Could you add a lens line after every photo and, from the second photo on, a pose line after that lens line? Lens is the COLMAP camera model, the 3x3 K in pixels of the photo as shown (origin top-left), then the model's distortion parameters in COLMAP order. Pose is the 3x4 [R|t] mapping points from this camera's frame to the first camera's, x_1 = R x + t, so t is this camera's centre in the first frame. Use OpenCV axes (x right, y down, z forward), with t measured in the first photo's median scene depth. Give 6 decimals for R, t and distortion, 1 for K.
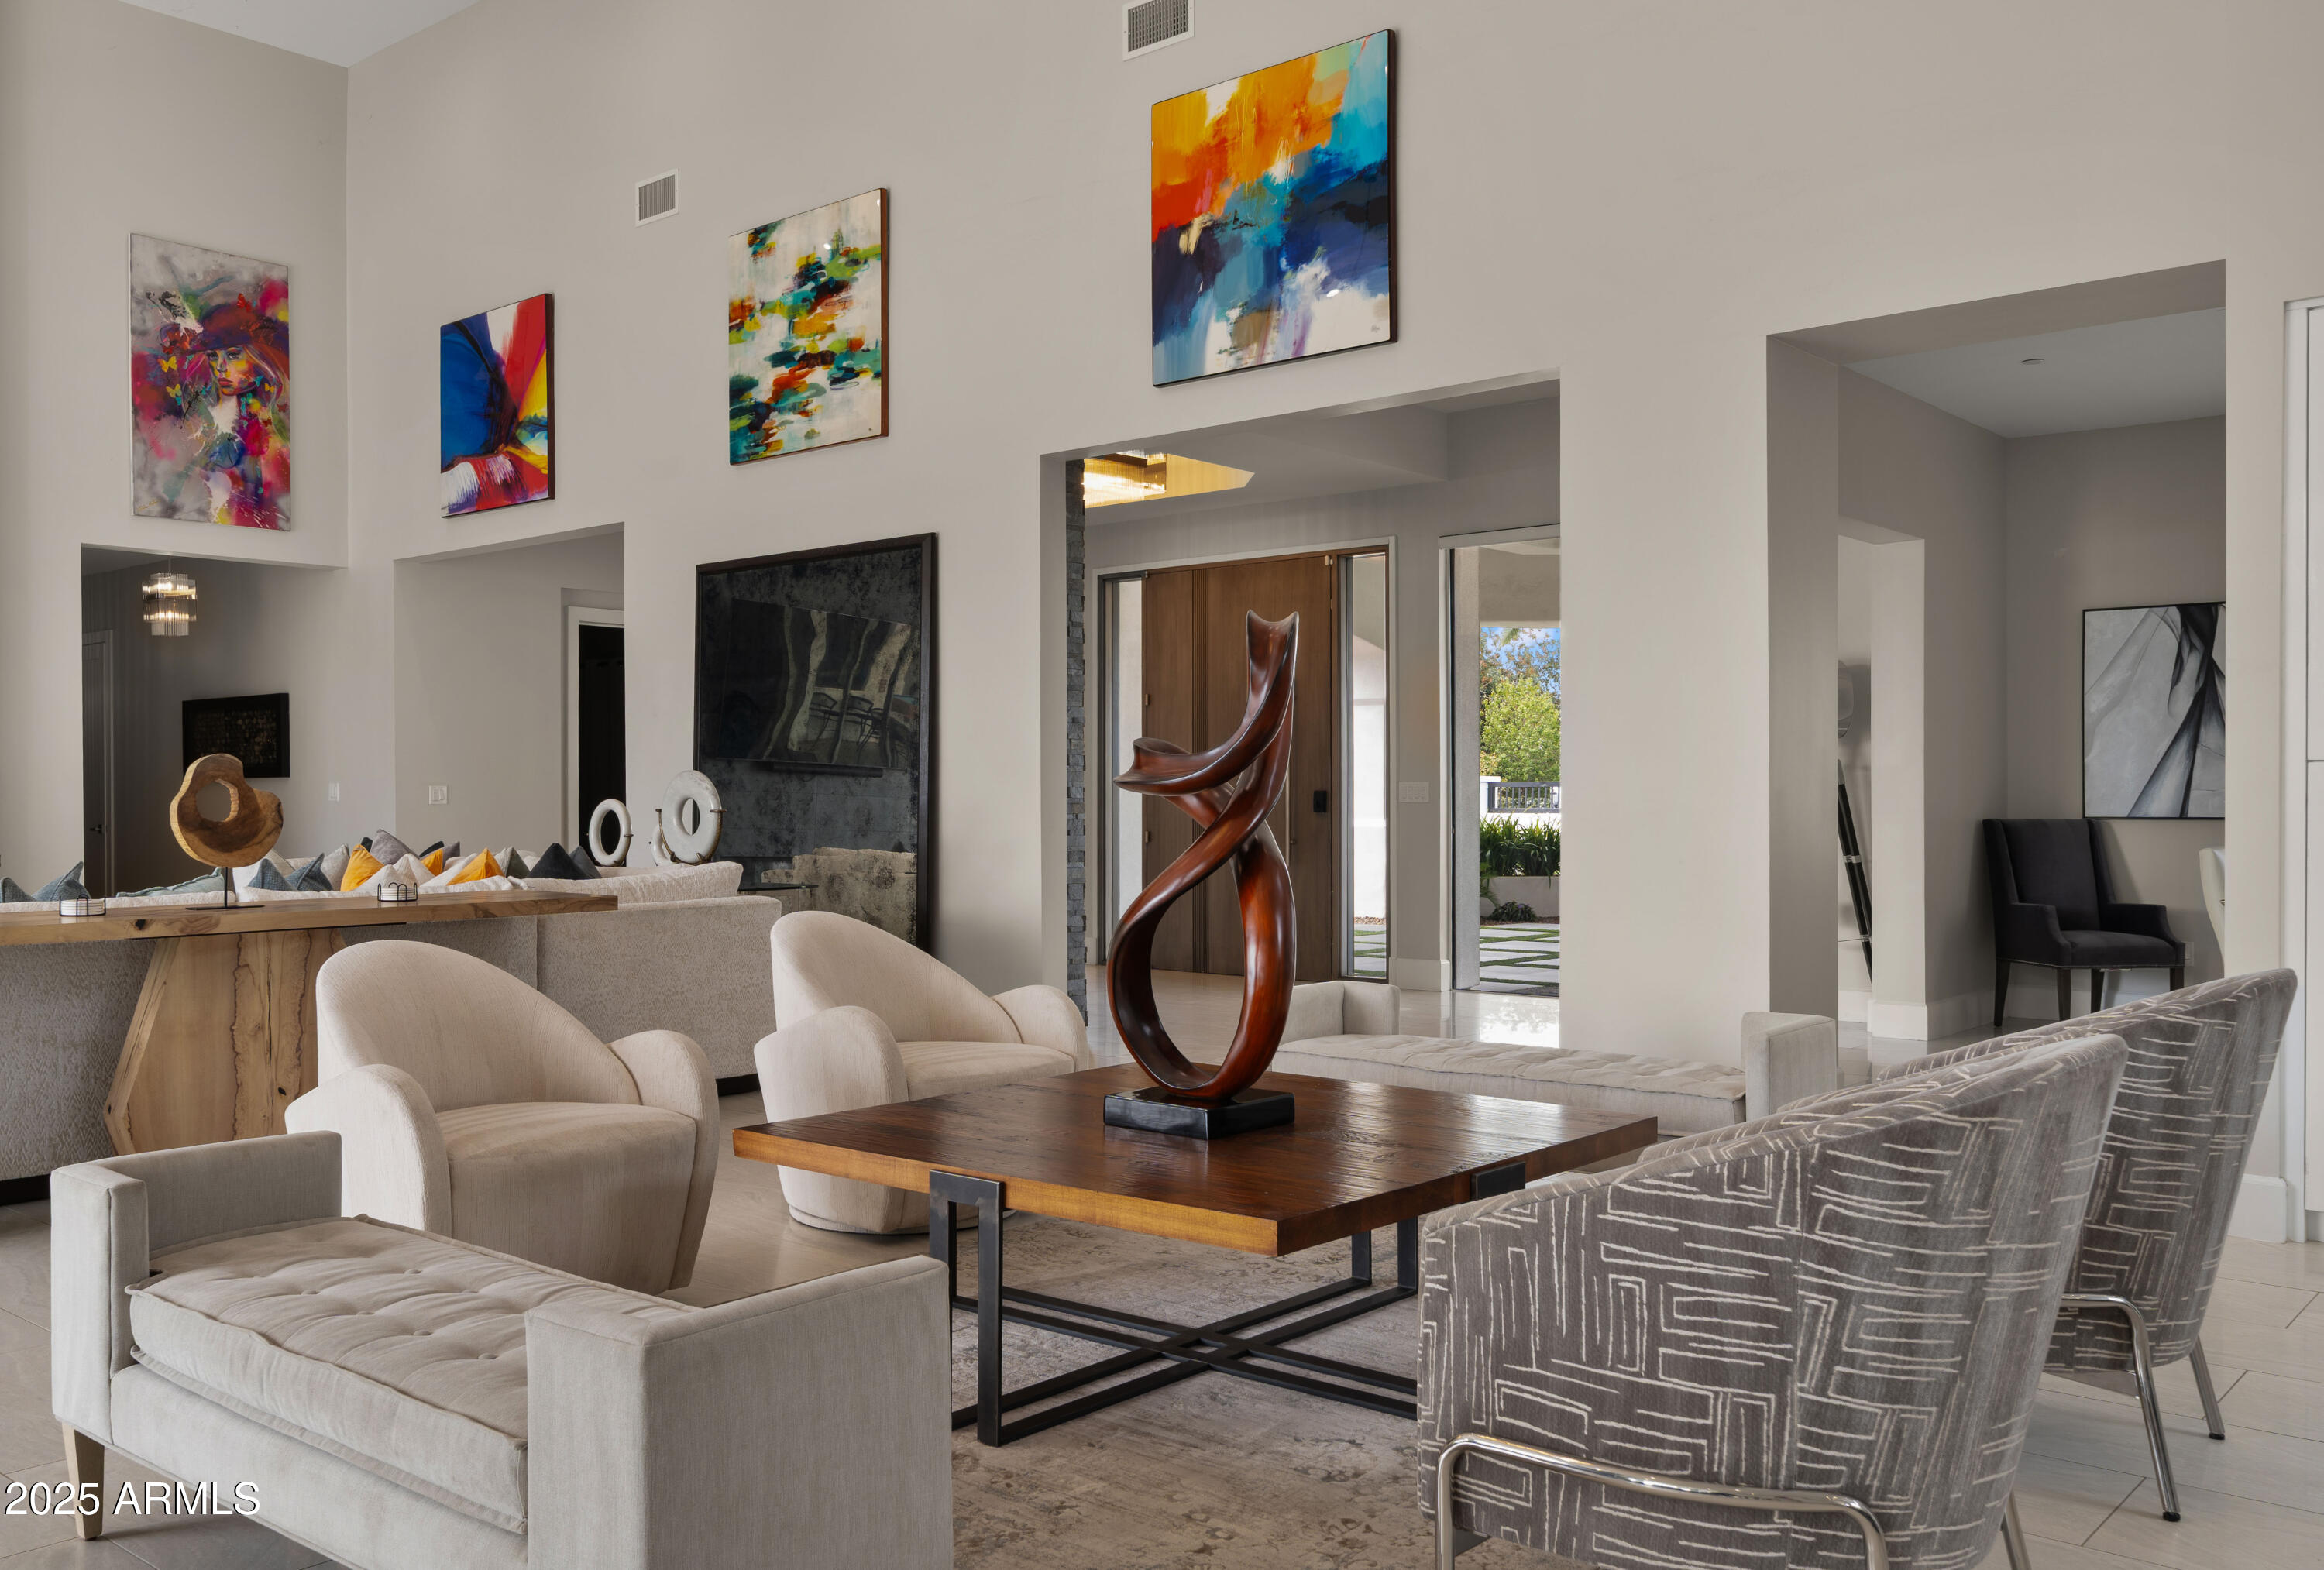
lens RADIAL K [[1913.3, 0, 1089.8], [0, 1913.3, 801.4], [0, 0, 1]] dist [0.003466, 0.014111]
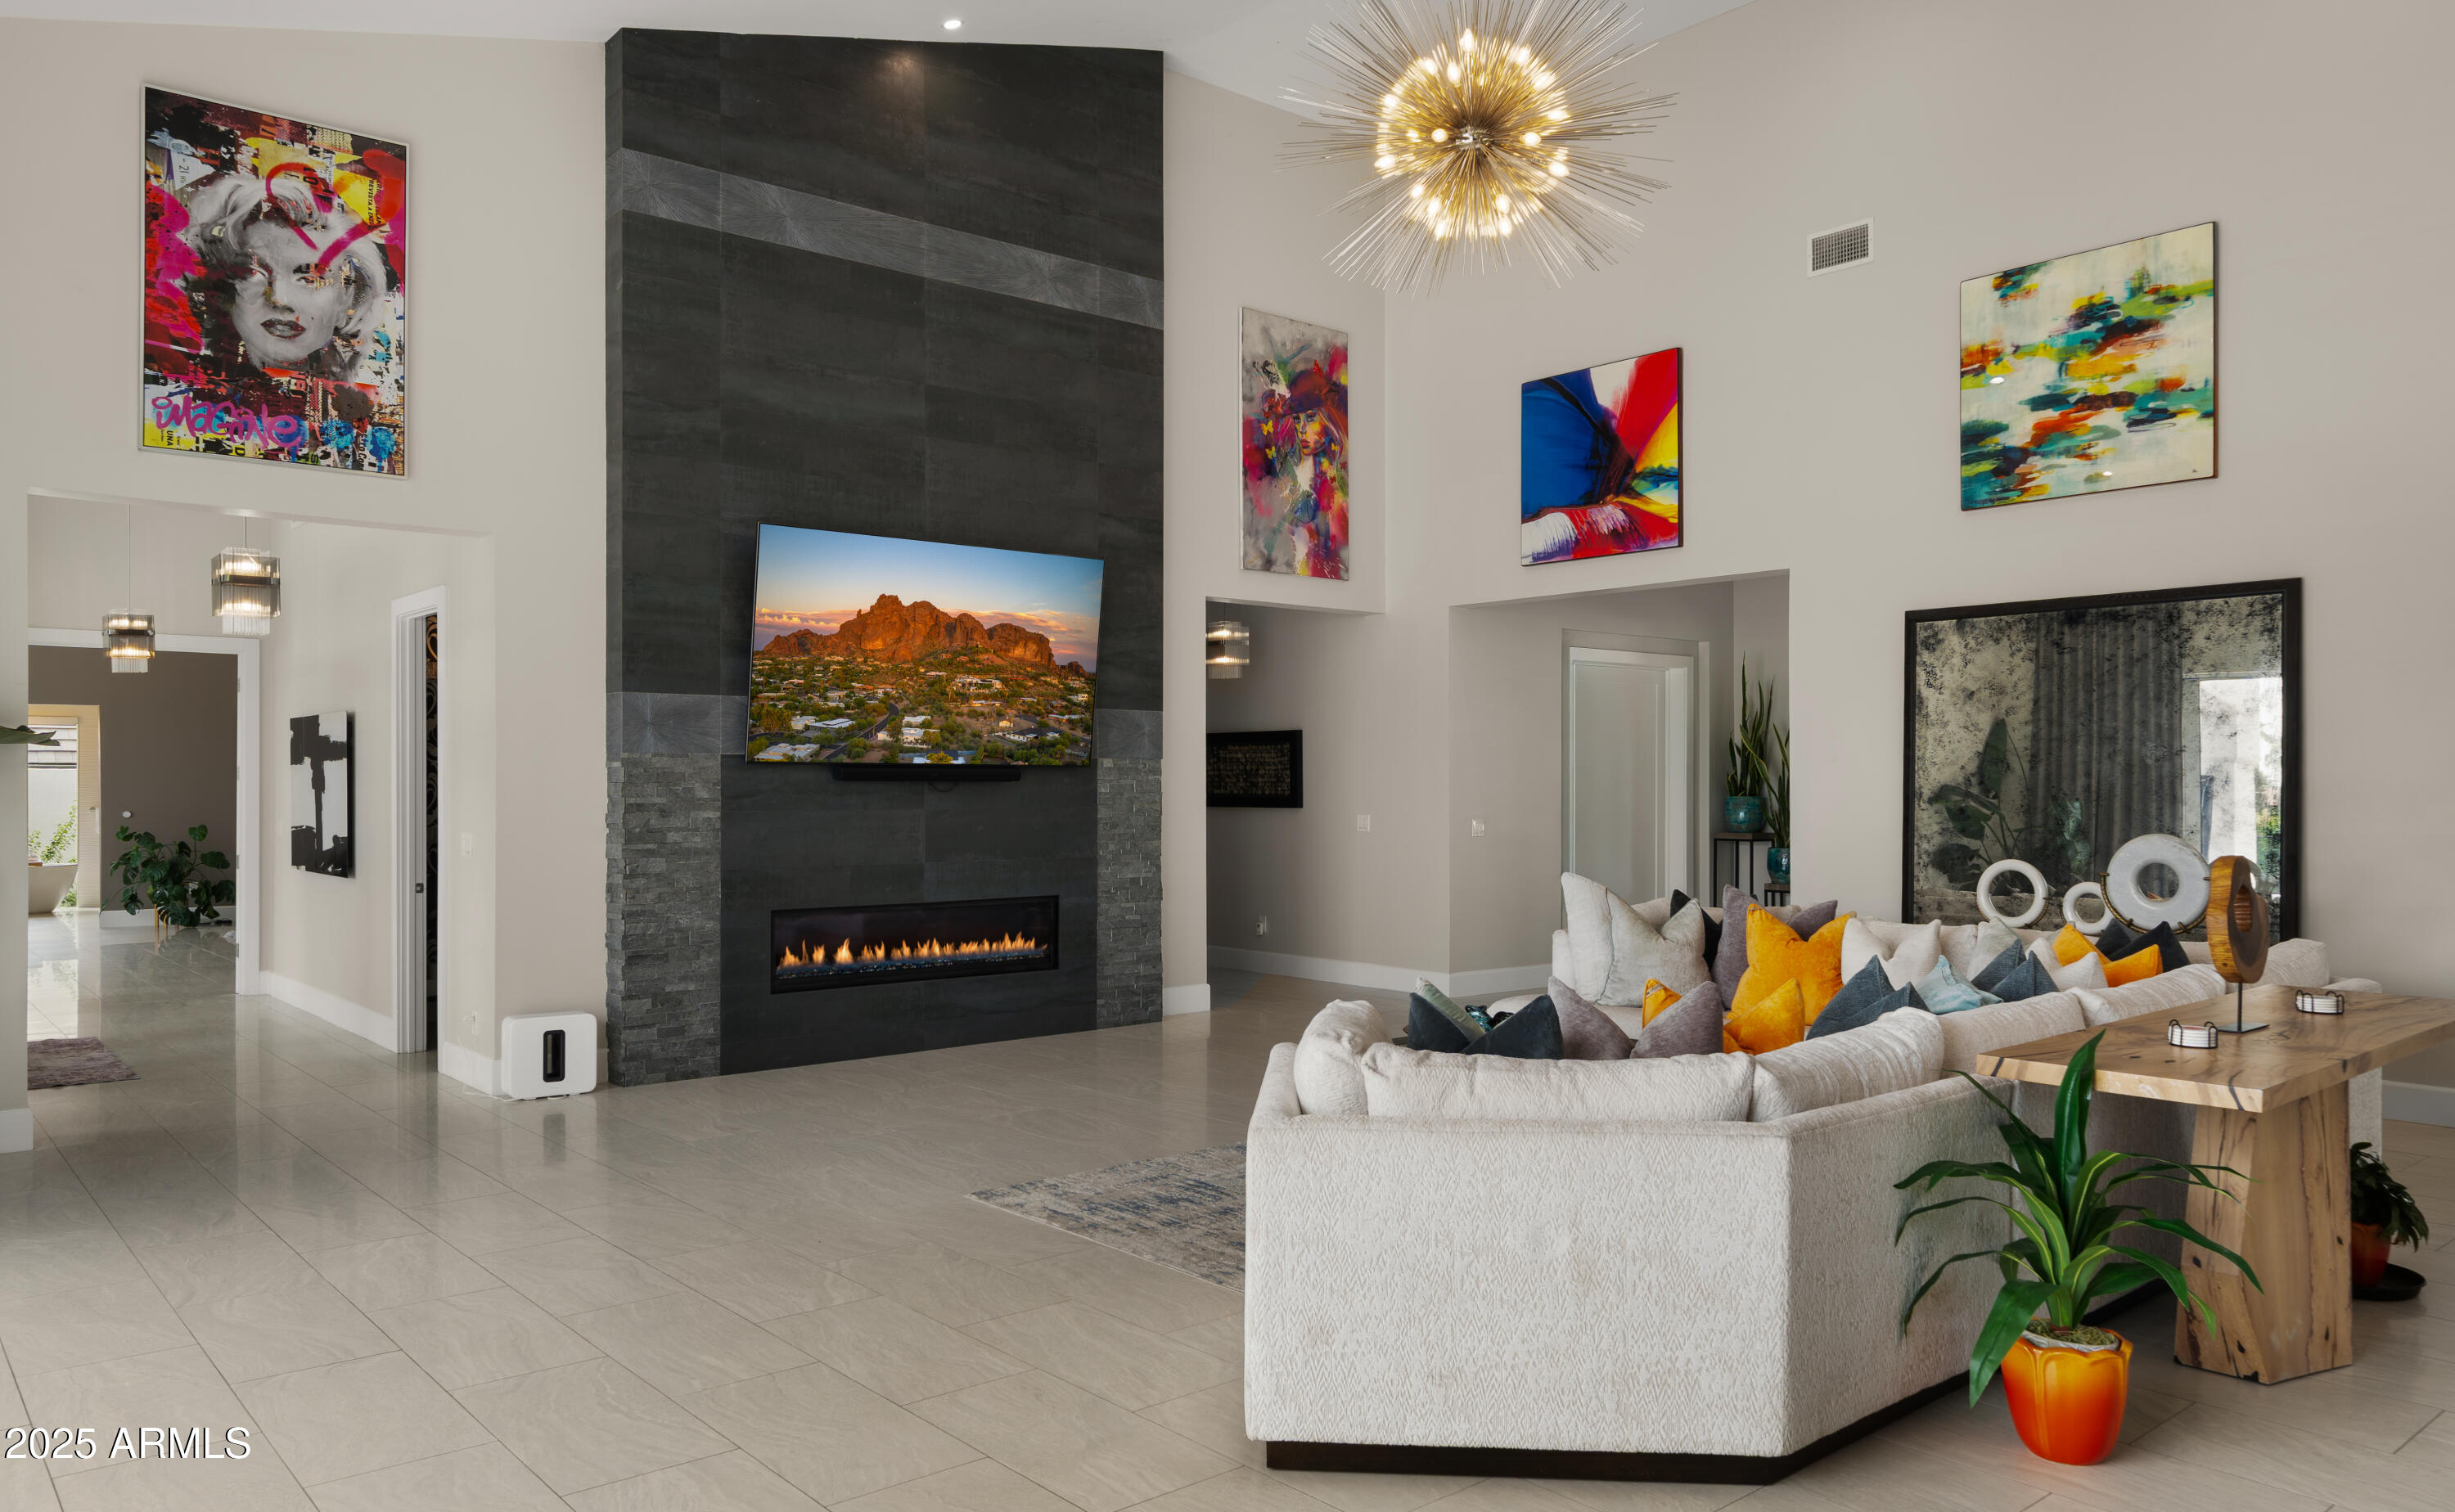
lens RADIAL K [[1653.9, 0, 1207.4], [0, 1653.9, 788.5], [0, 0, 1]] dist [0.006515, -0.005975]
pose [[0.989925, 0.002306, -0.141572, -0.457682], [-0.002455, 0.999997, -0.000878, -0.030148], [0.141569, 0.001217, 0.989928, 0.094207]]
